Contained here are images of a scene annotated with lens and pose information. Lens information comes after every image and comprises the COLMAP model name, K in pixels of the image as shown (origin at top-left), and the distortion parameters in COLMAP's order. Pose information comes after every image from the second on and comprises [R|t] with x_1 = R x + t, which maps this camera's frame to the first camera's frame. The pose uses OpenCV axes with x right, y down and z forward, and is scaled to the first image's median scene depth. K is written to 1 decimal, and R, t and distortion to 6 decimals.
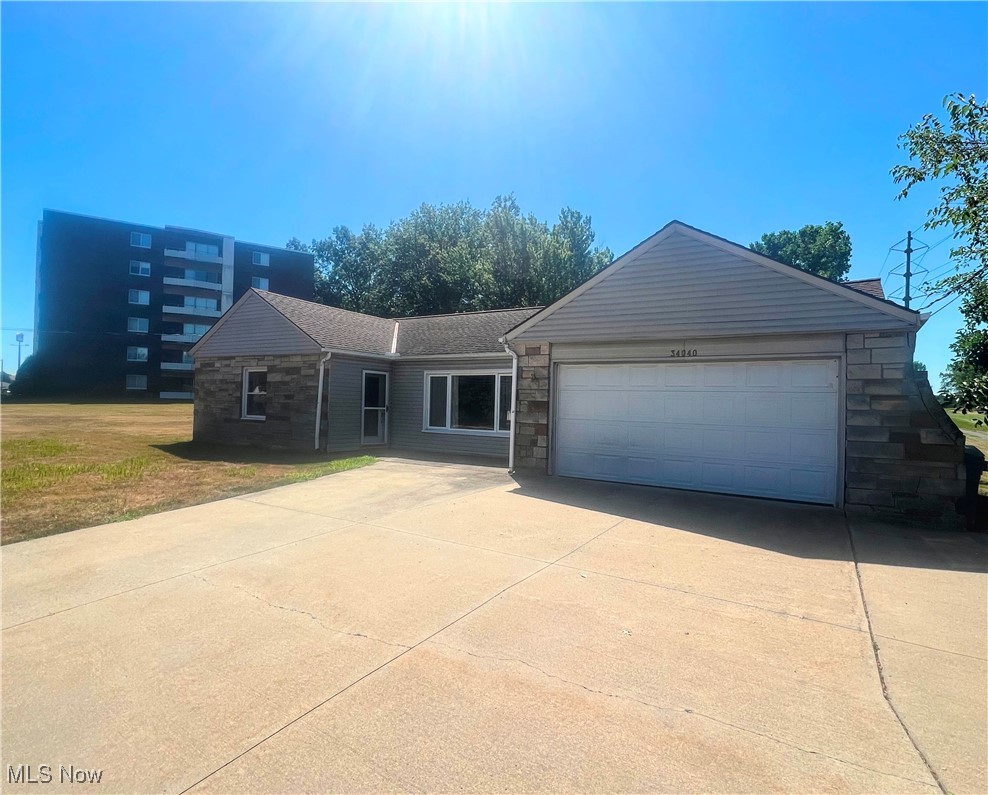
lens RADIAL K [[559.9, 0, 494.0], [0, 559.9, 397.5], [0, 0, 1]] dist [-0.002119, -0.000310]
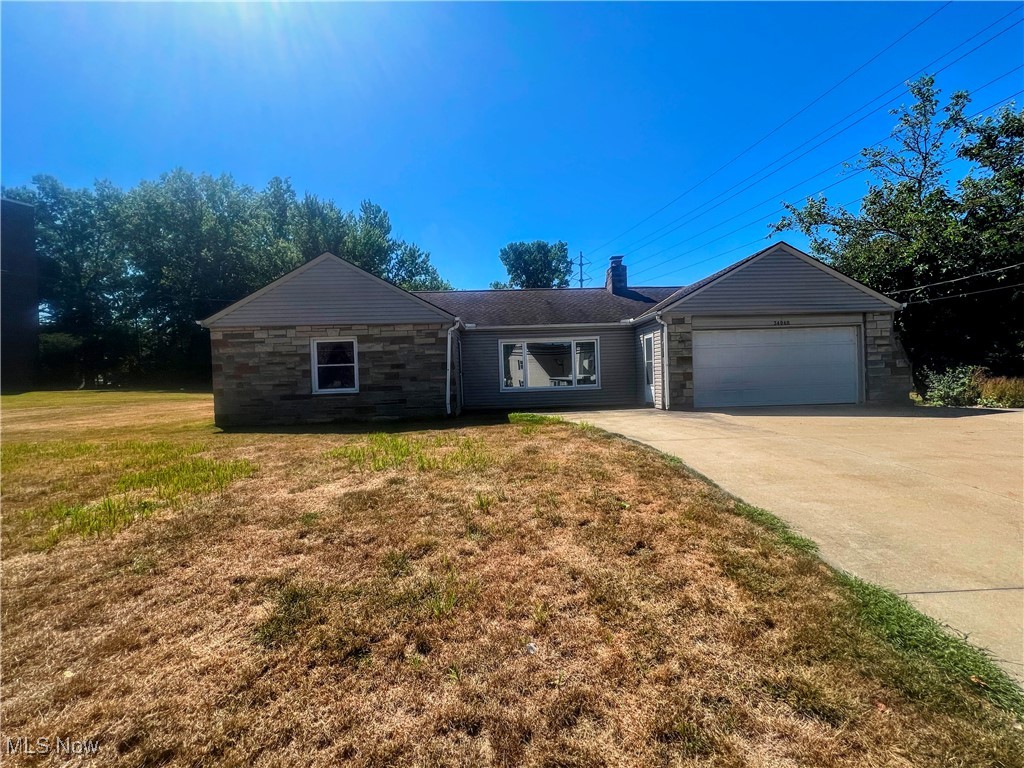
lens RADIAL K [[467.8, 0, 495.3], [0, 467.8, 386.1], [0, 0, 1]] dist [-0.001927, 0.000997]
pose [[0.813687, -0.065148, 0.577641, -0.710057], [0.044516, 0.997765, 0.049824, 0.000407], [-0.579596, -0.014827, 0.814769, 0.221027]]
